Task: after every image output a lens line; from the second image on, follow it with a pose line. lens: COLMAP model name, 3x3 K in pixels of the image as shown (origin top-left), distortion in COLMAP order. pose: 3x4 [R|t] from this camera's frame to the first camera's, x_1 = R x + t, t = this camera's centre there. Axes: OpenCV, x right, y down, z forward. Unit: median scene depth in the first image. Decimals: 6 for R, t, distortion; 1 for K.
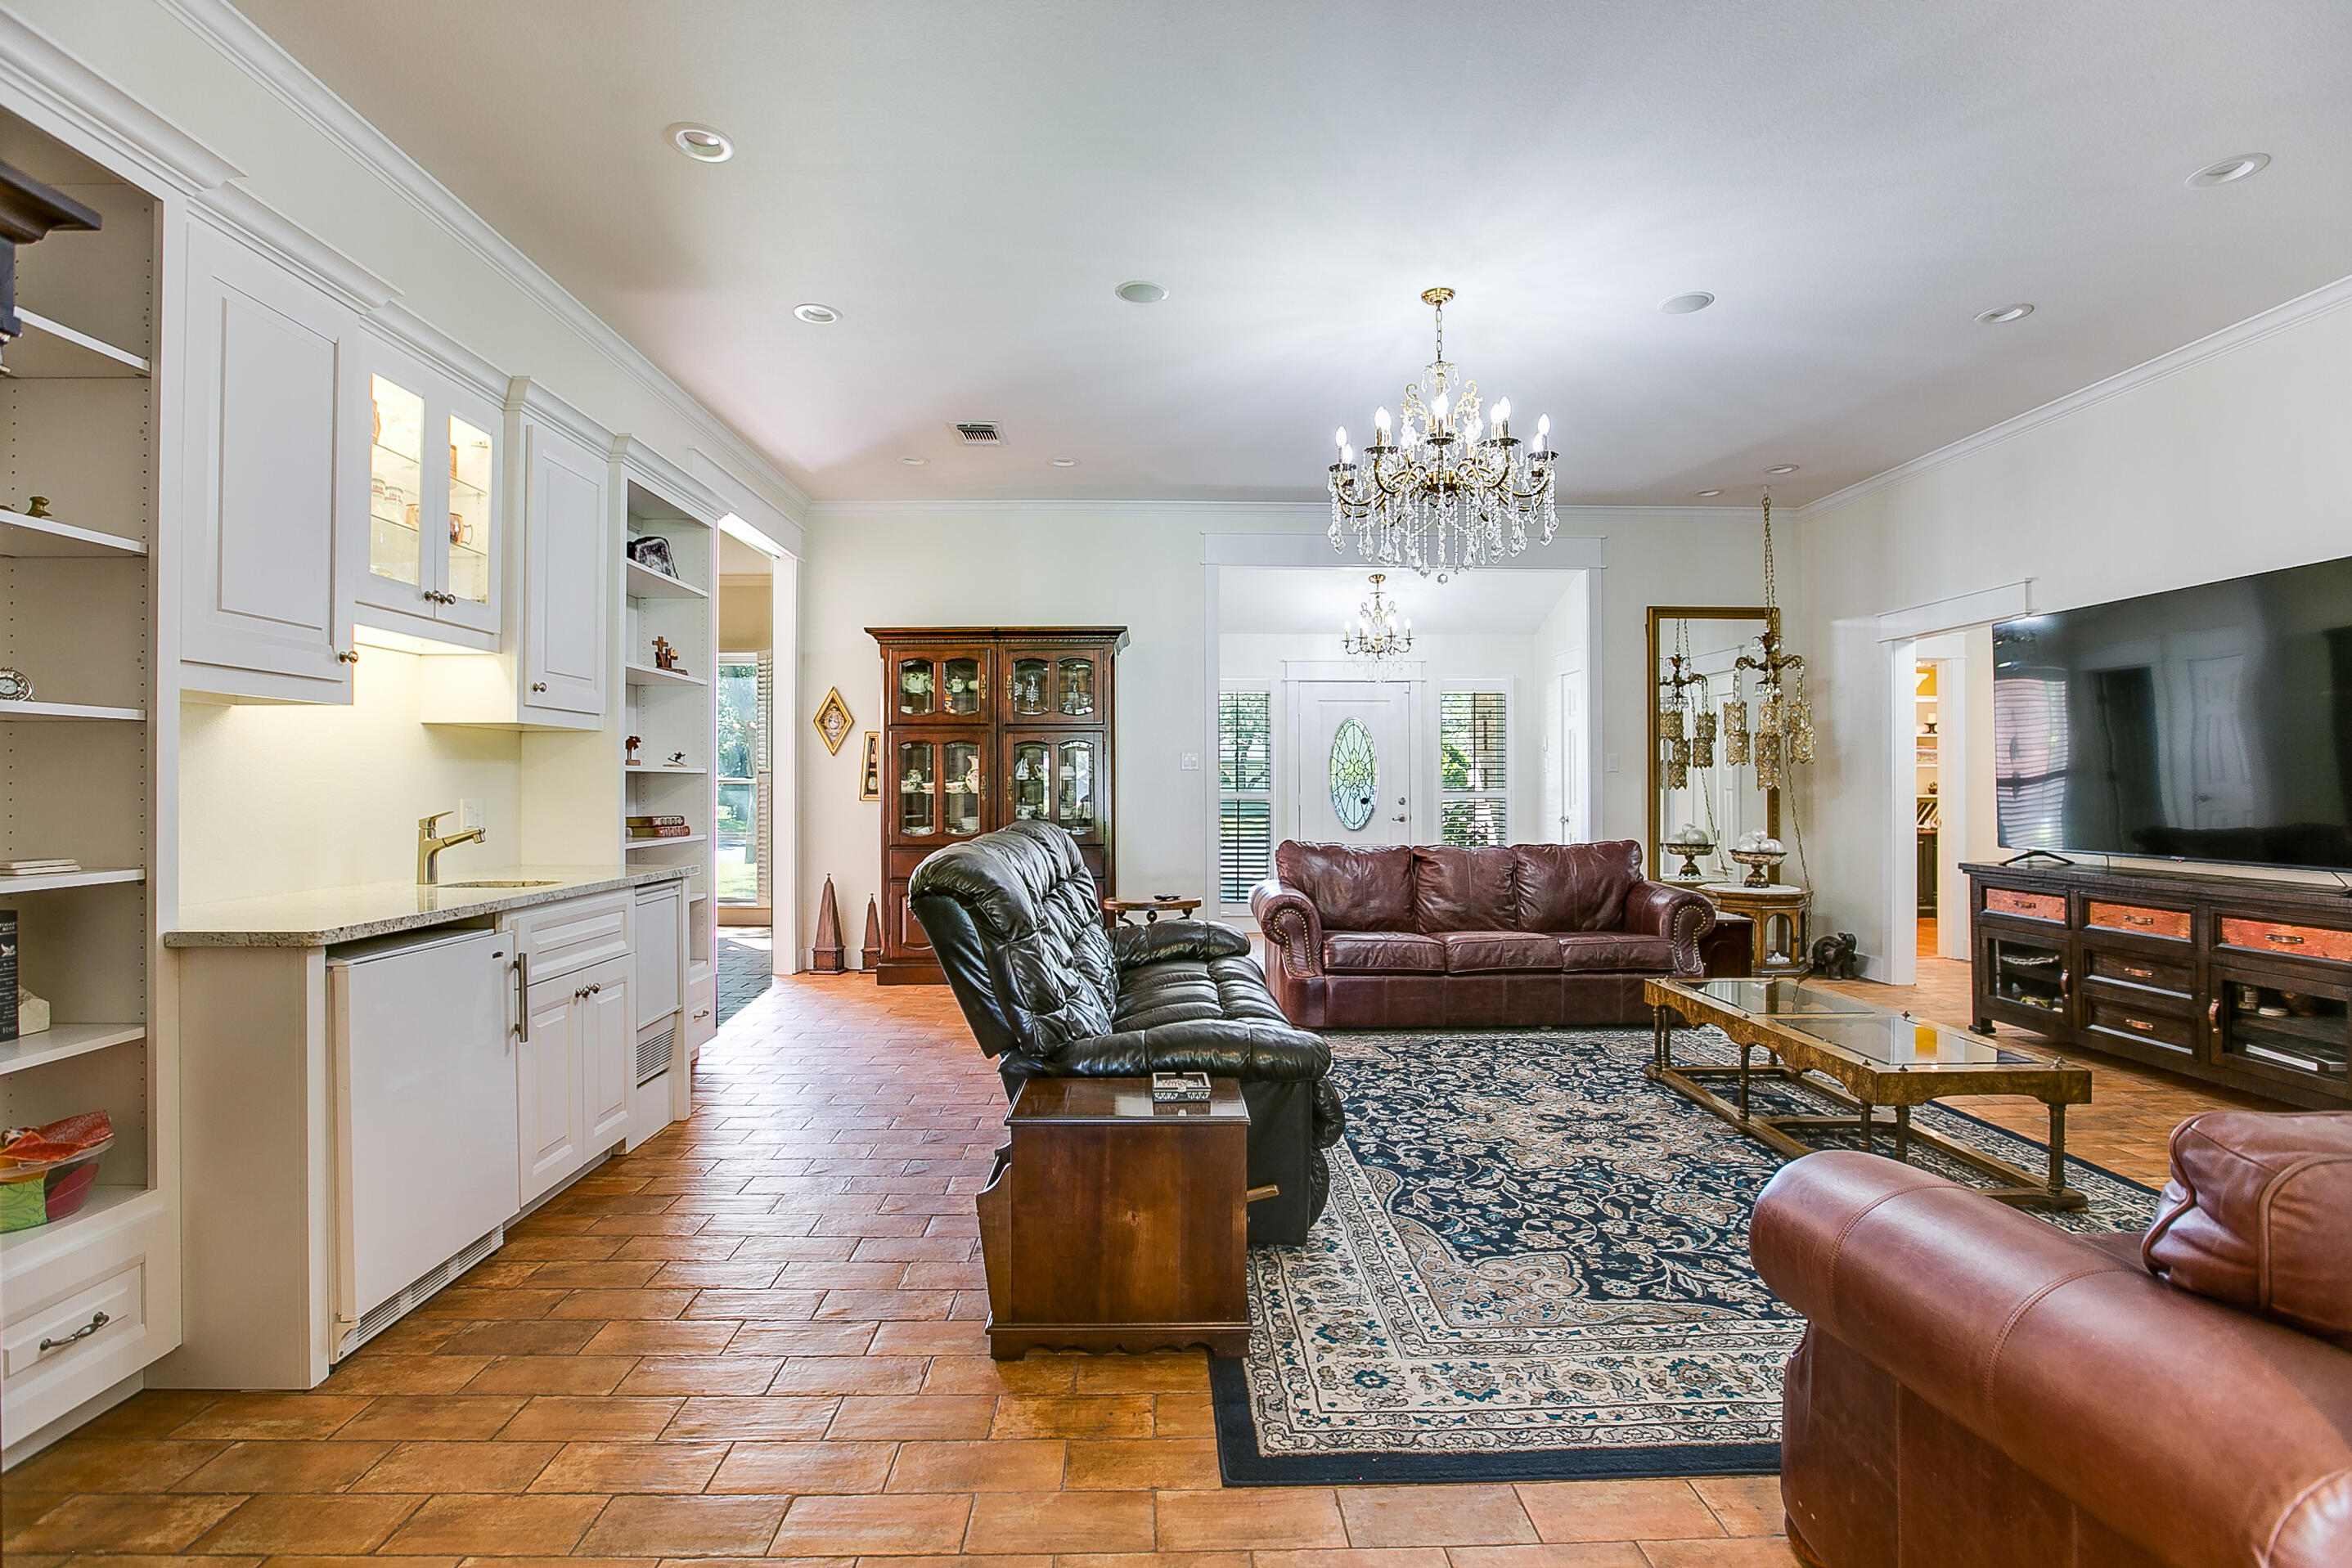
lens RADIAL K [[1094.3, 0, 1176.0], [0, 1094.3, 784.0], [0, 0, 1]] dist [-0.000278, 0.000081]
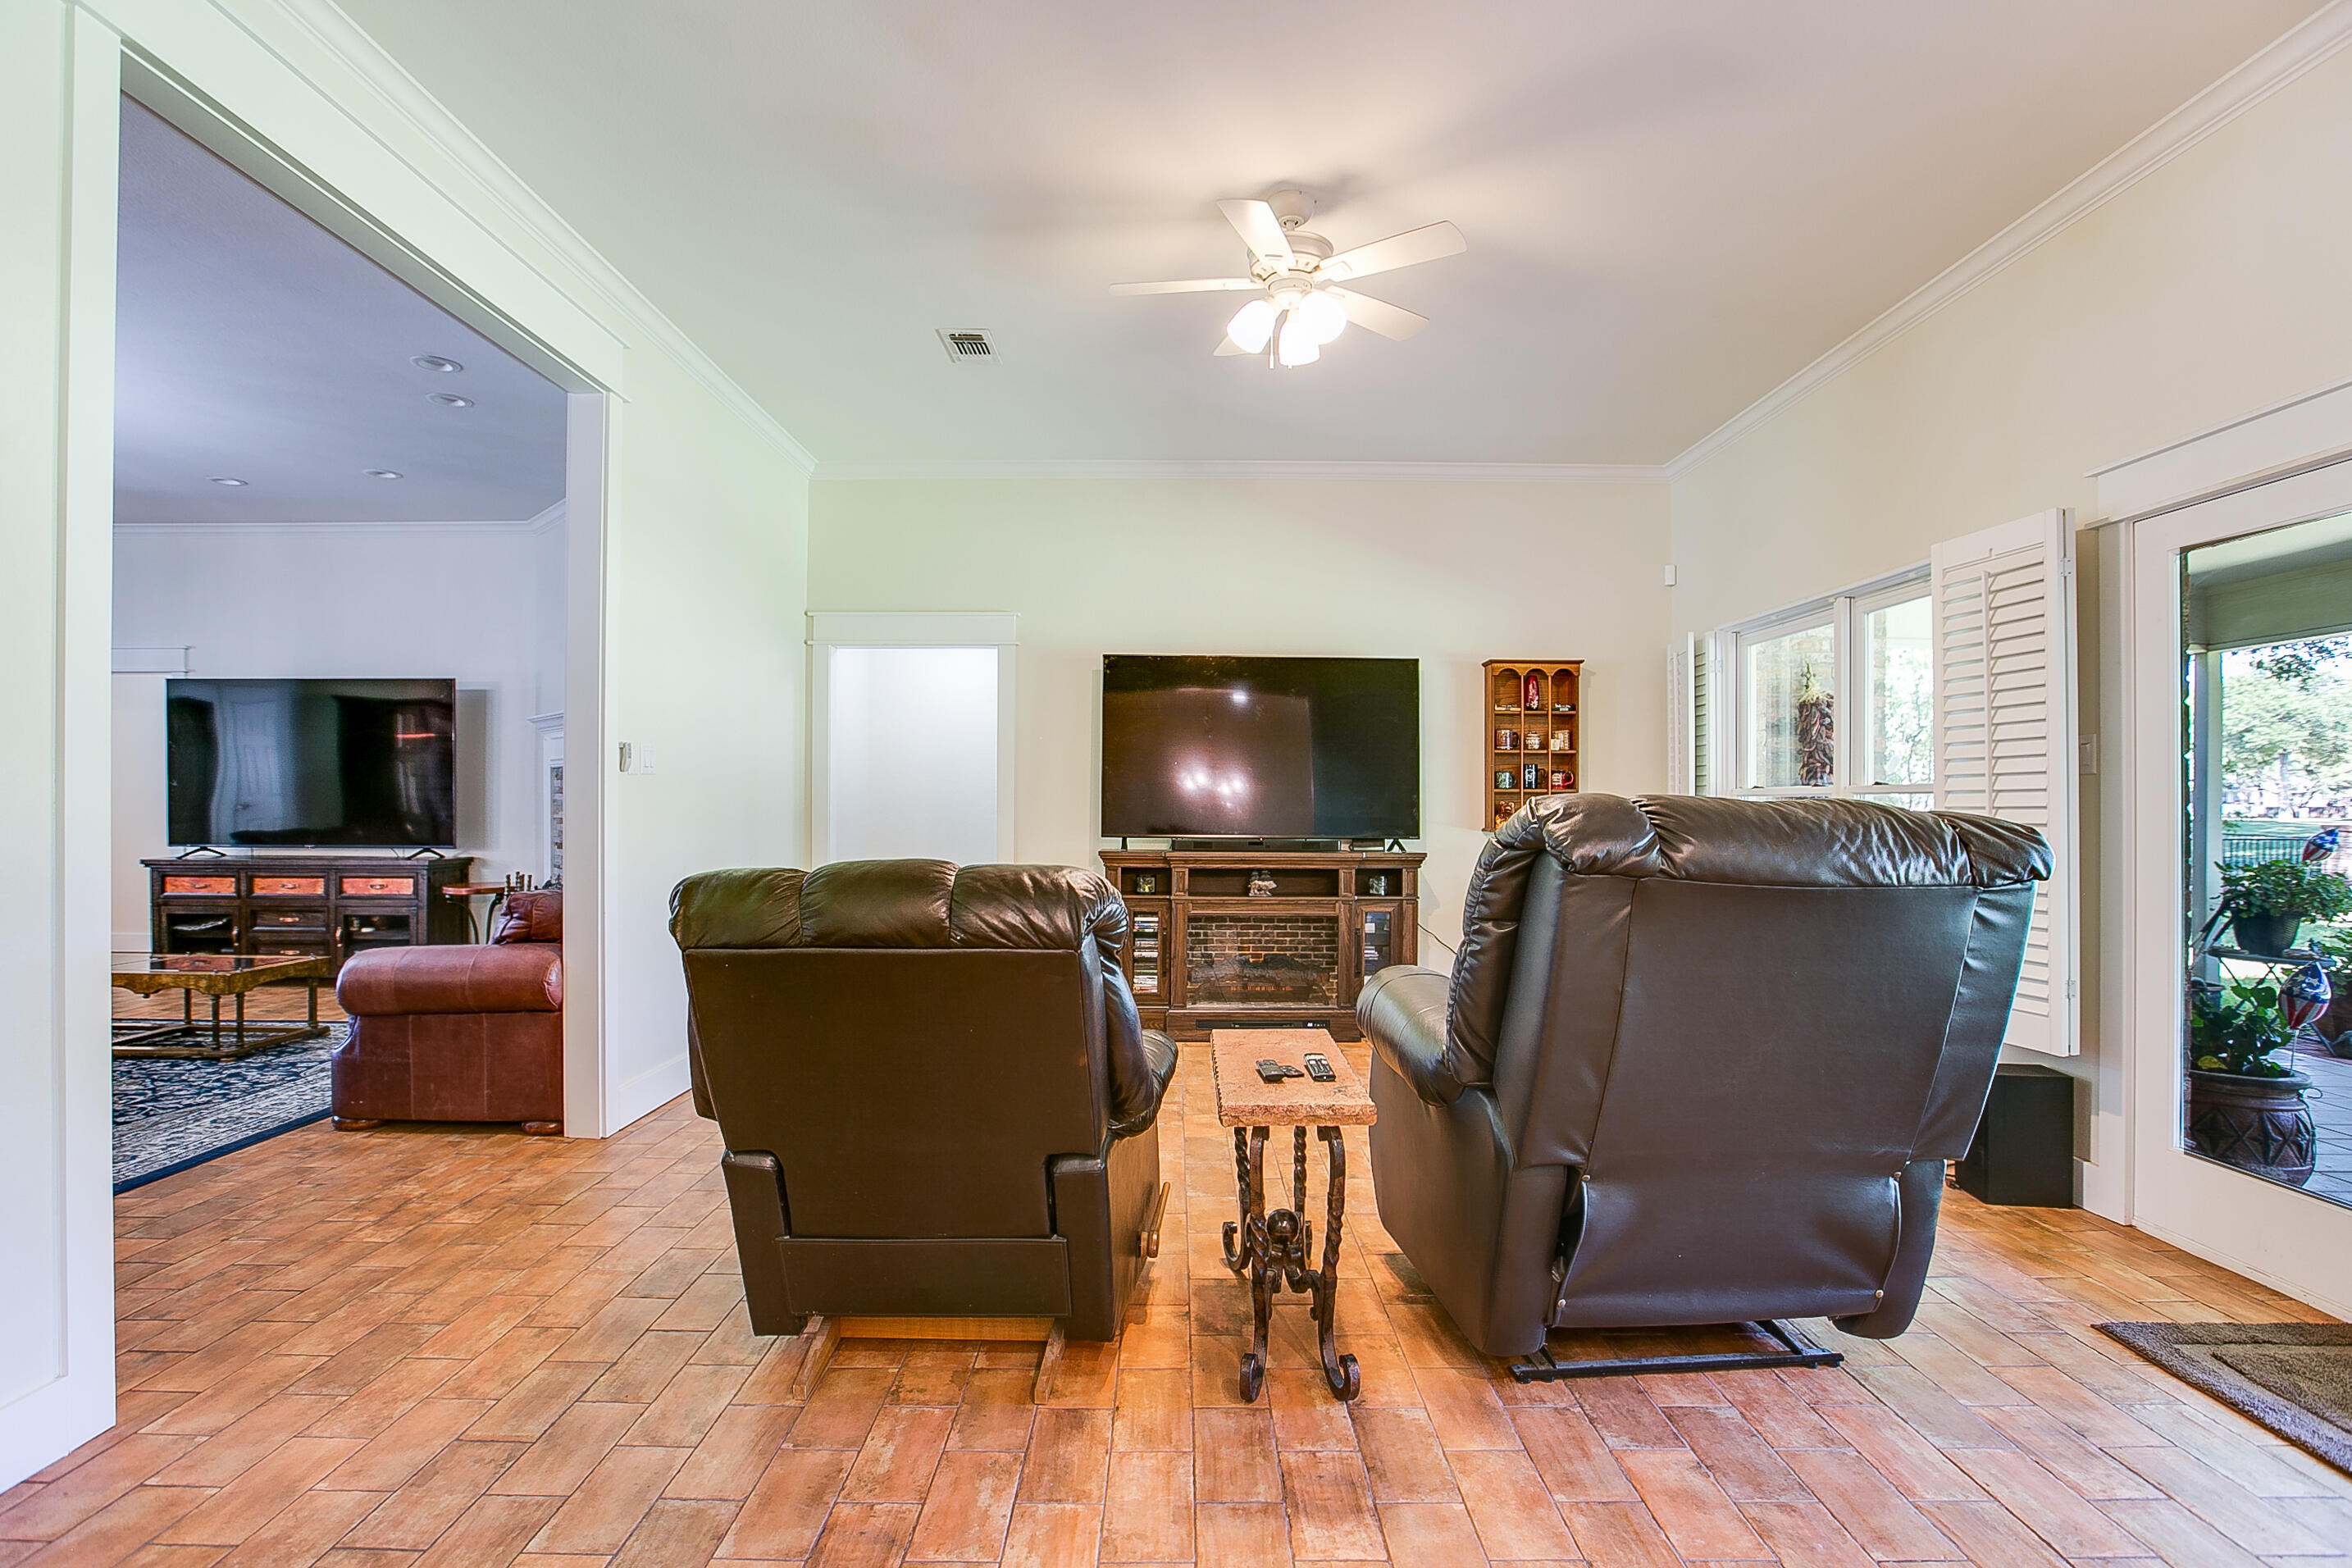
lens RADIAL K [[1044.9, 0, 1176.0], [0, 1044.9, 784.0], [0, 0, 1]] dist [-0.001781, -0.000181]
pose [[0.027487, 0.007302, 0.999595, -0.568597], [-0.000563, 0.999973, -0.007290, -0.010378], [-0.999622, -0.000362, 0.027490, -0.299716]]
